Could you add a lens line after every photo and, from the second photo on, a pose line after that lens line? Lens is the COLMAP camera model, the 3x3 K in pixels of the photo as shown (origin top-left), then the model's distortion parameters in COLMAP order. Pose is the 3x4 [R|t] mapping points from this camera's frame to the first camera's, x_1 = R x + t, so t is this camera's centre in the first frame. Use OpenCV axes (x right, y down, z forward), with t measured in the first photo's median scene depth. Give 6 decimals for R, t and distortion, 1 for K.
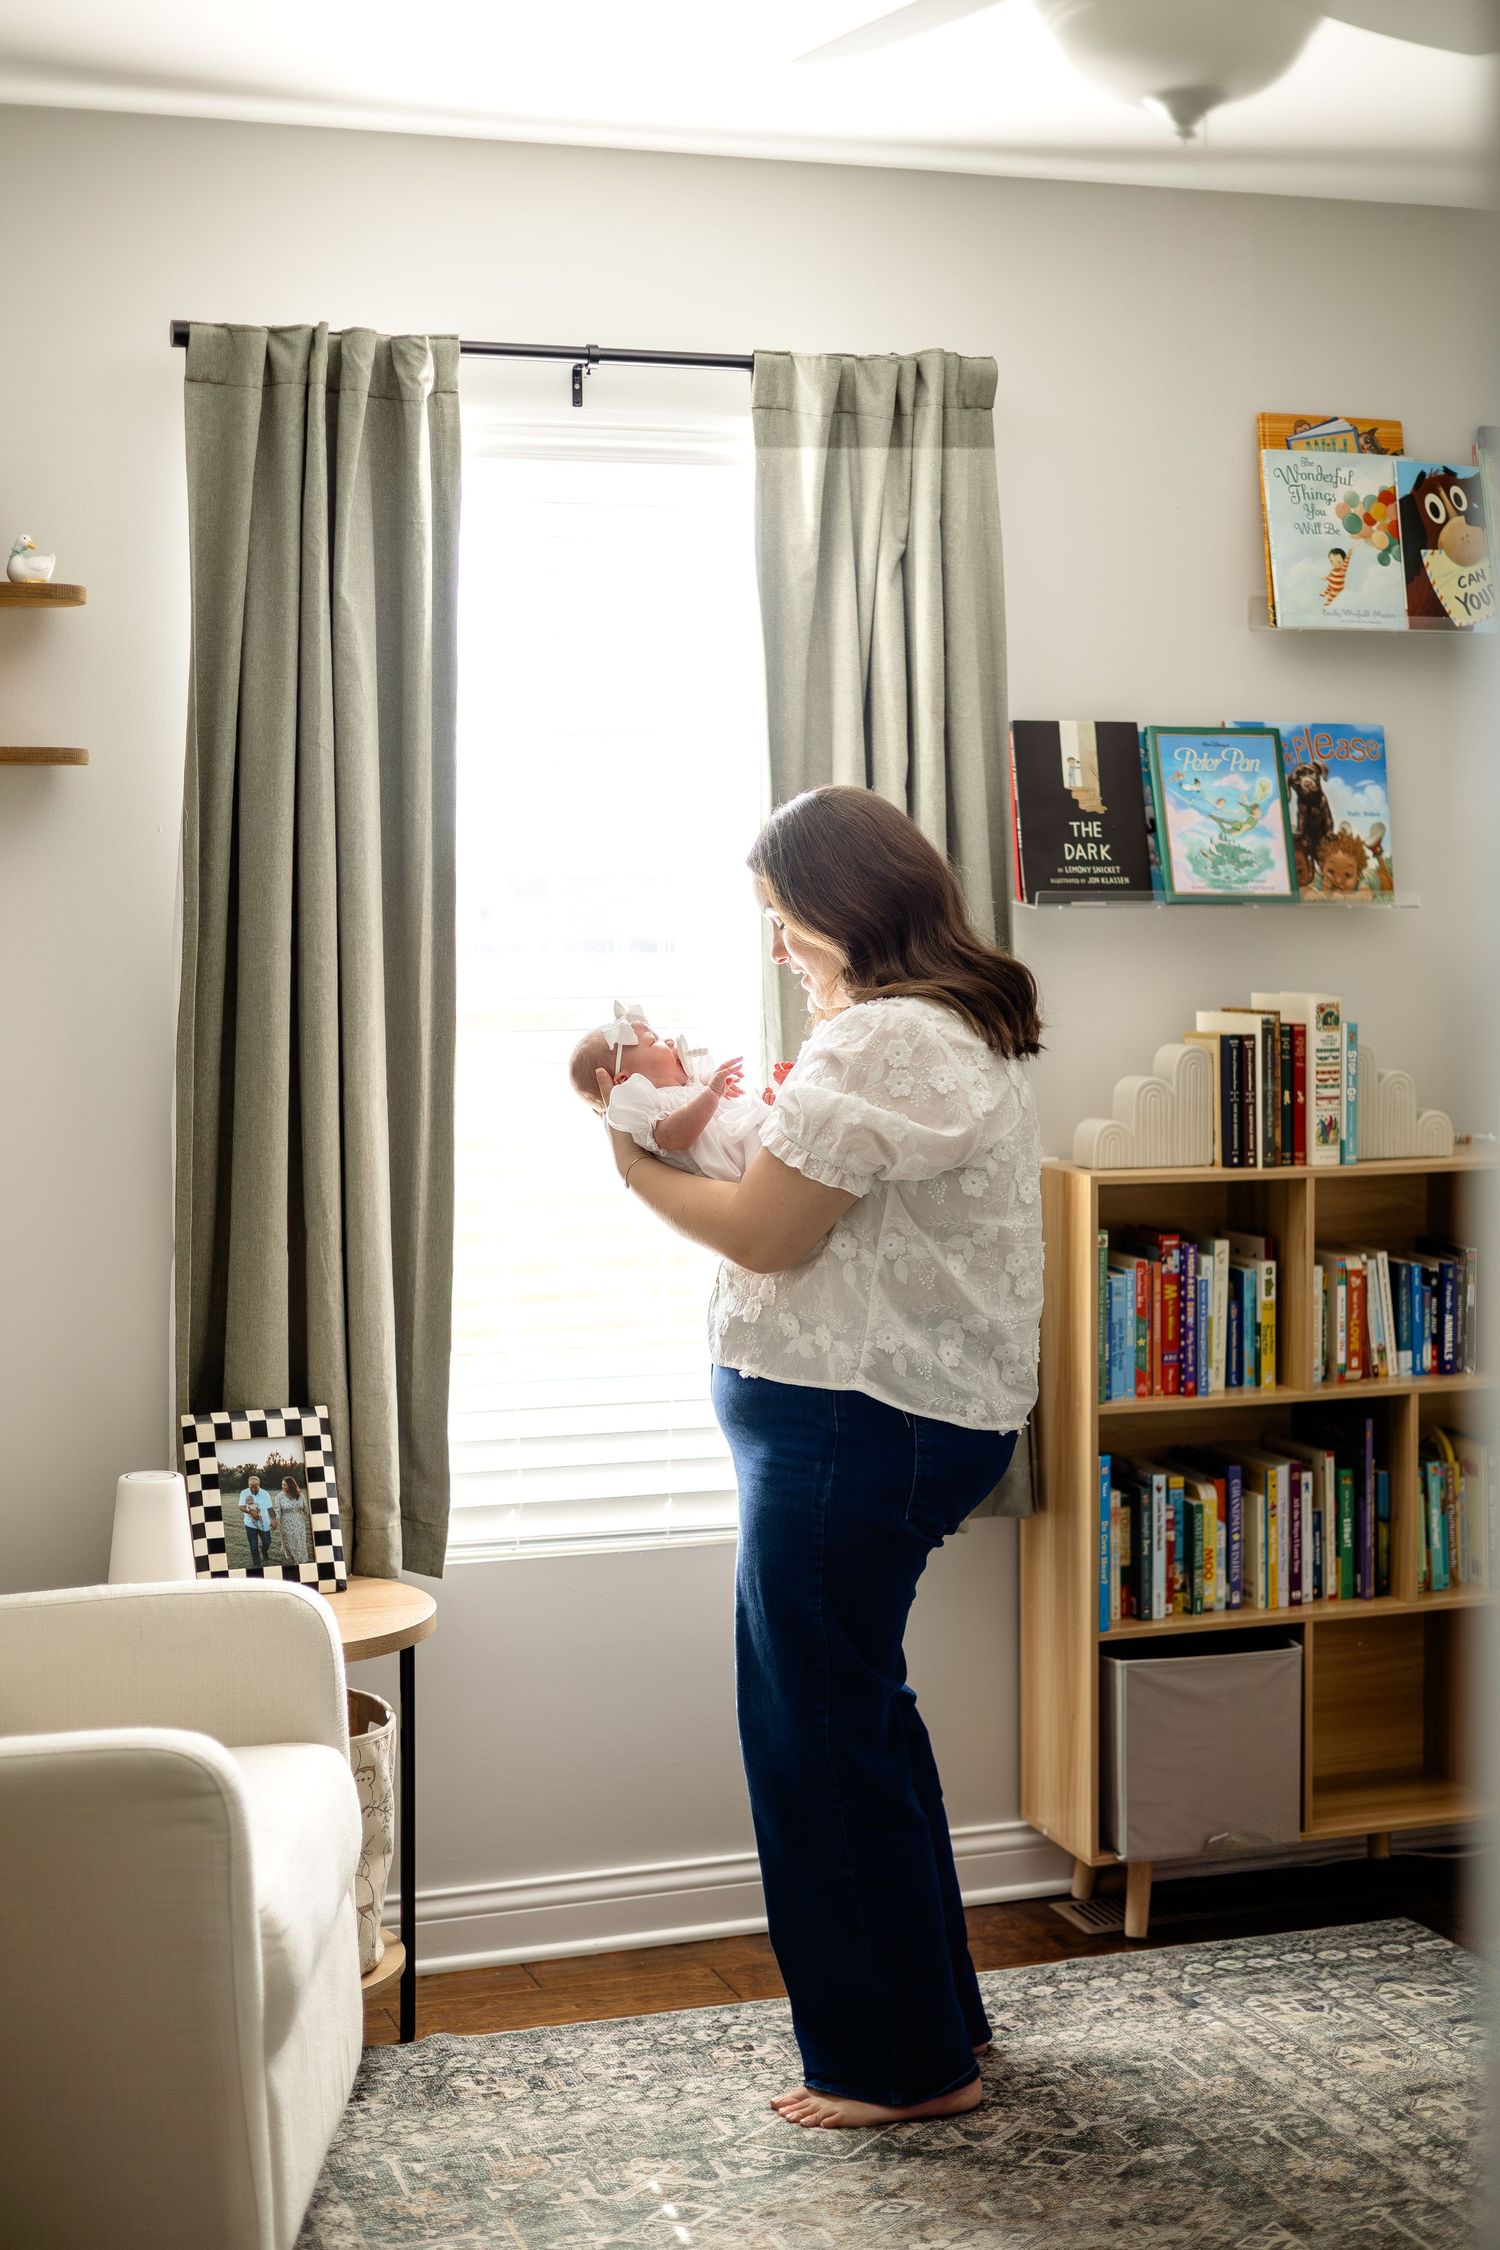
lens RADIAL K [[3134.0, 0, 750.1], [0, 3134.0, 1128.4], [0, 0, 1]] dist [0.006421, 0.000000]
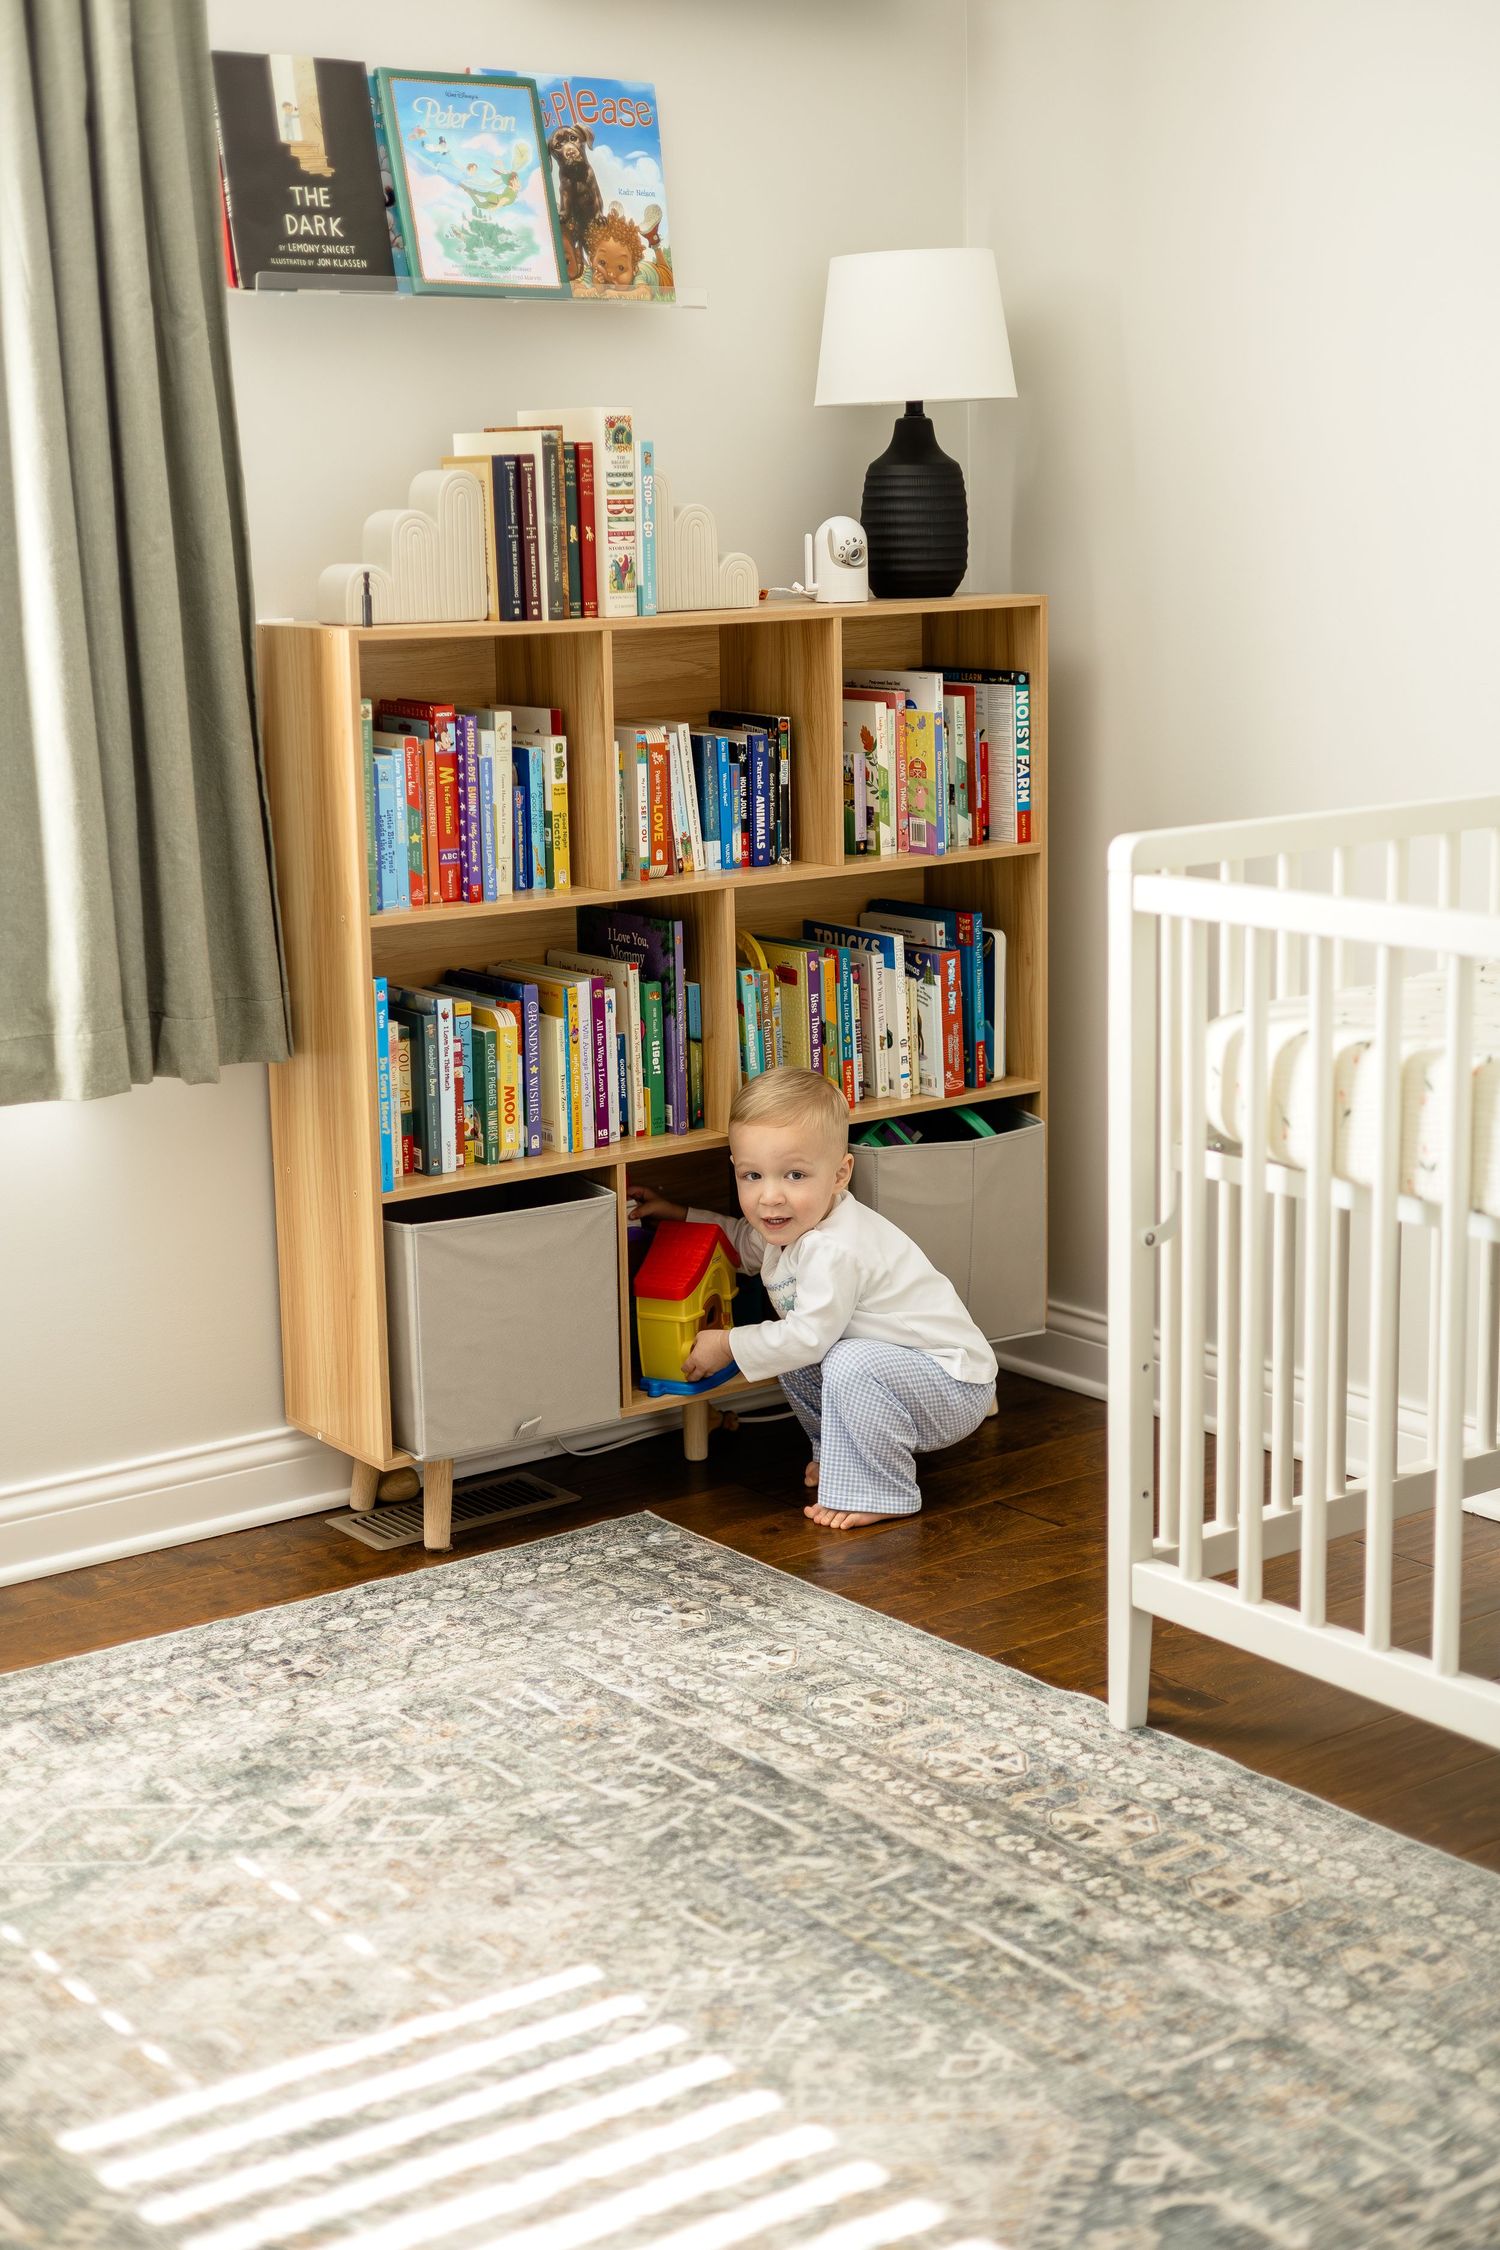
lens RADIAL K [[3134.0, 0, 748.4], [0, 3134.0, 1129.4], [0, 0, 1]] dist [0.006421, 0.000000]
pose [[0.954705, -0.068152, 0.289643, -0.033559], [0.030978, 0.990892, 0.131046, 0.038459], [-0.295936, -0.116137, 0.948121, 0.188735]]
